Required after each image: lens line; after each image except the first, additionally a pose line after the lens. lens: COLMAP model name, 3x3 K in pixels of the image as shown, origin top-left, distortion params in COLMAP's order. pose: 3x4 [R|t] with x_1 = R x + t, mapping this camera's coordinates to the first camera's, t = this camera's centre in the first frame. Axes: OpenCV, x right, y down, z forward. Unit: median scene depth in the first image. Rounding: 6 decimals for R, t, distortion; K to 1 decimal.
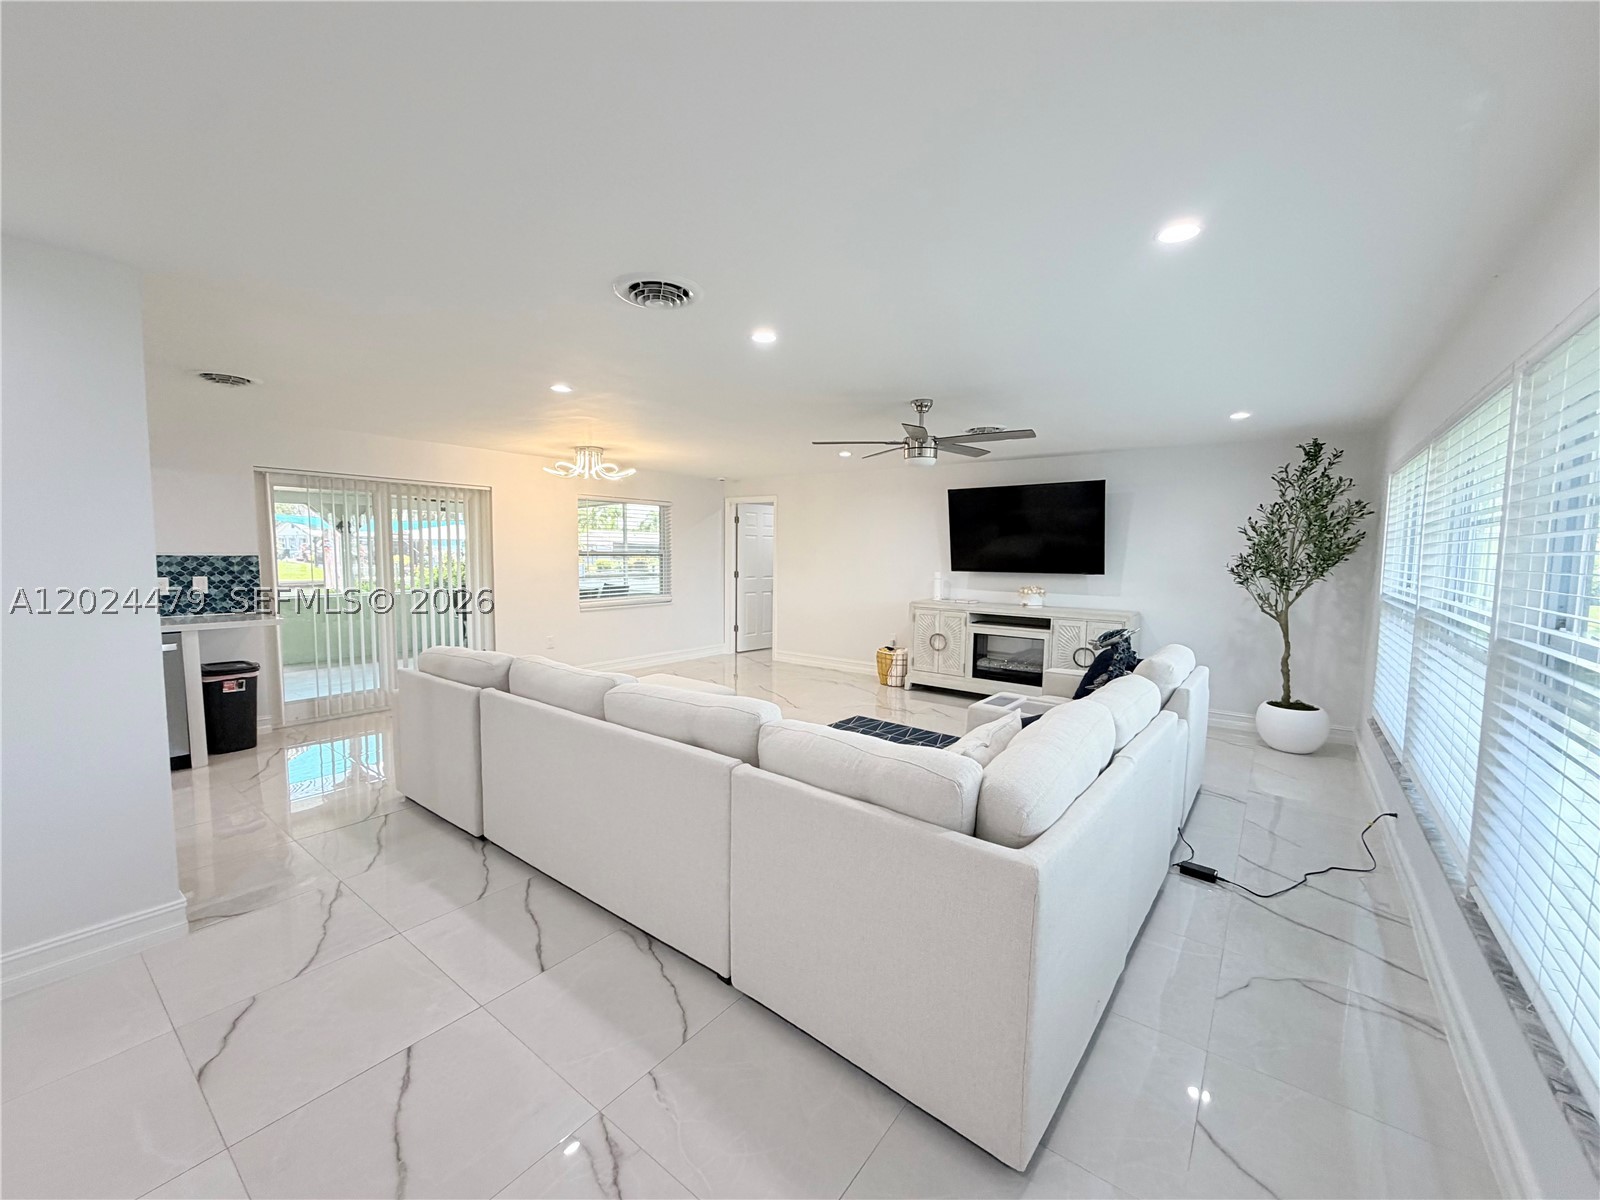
lens RADIAL K [[640.4, 0, 798.7], [0, 640.4, 603.6], [0, 0, 1]] dist [0.002927, -0.000092]
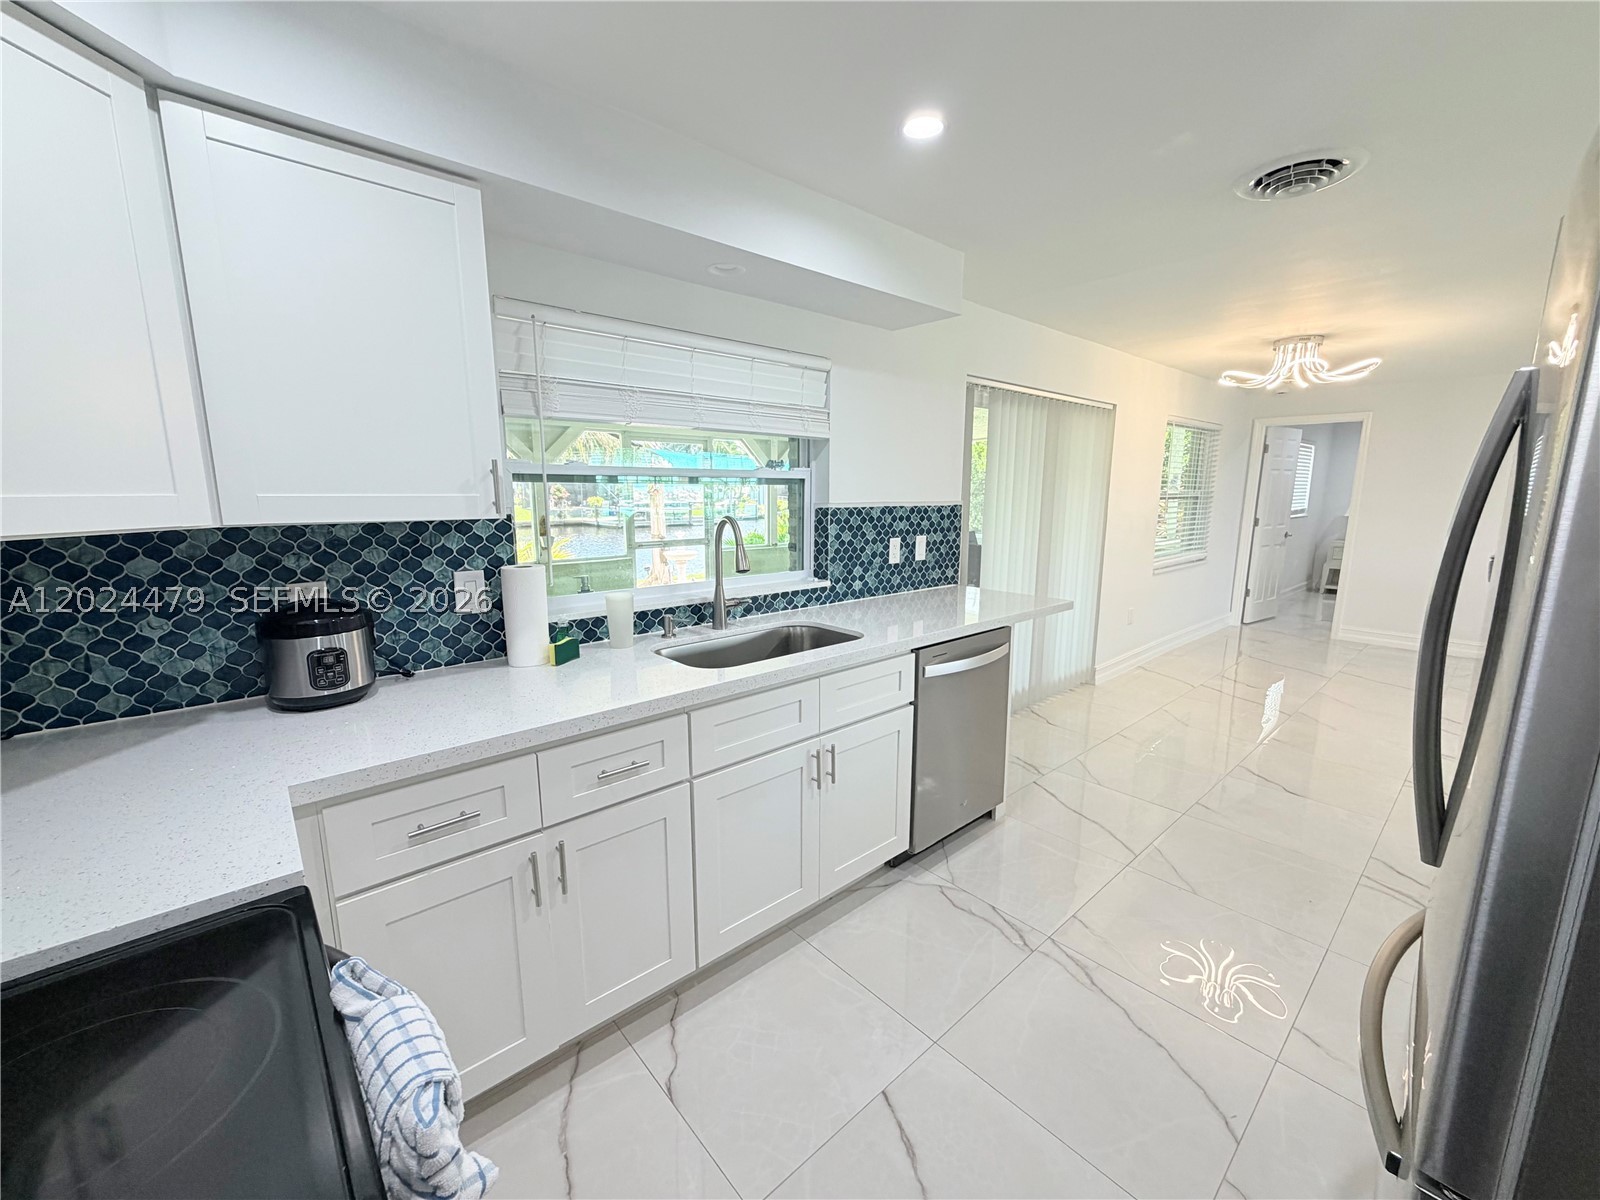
lens RADIAL K [[640.4, 0, 801.3], [0, 640.4, 597.4], [0, 0, 1]] dist [0.002927, -0.000092]
pose [[0.982744, 0.032262, -0.182136, -0.909385], [-0.015192, 0.995423, 0.094349, -0.038276], [0.184346, -0.089954, 0.978736, 0.276191]]
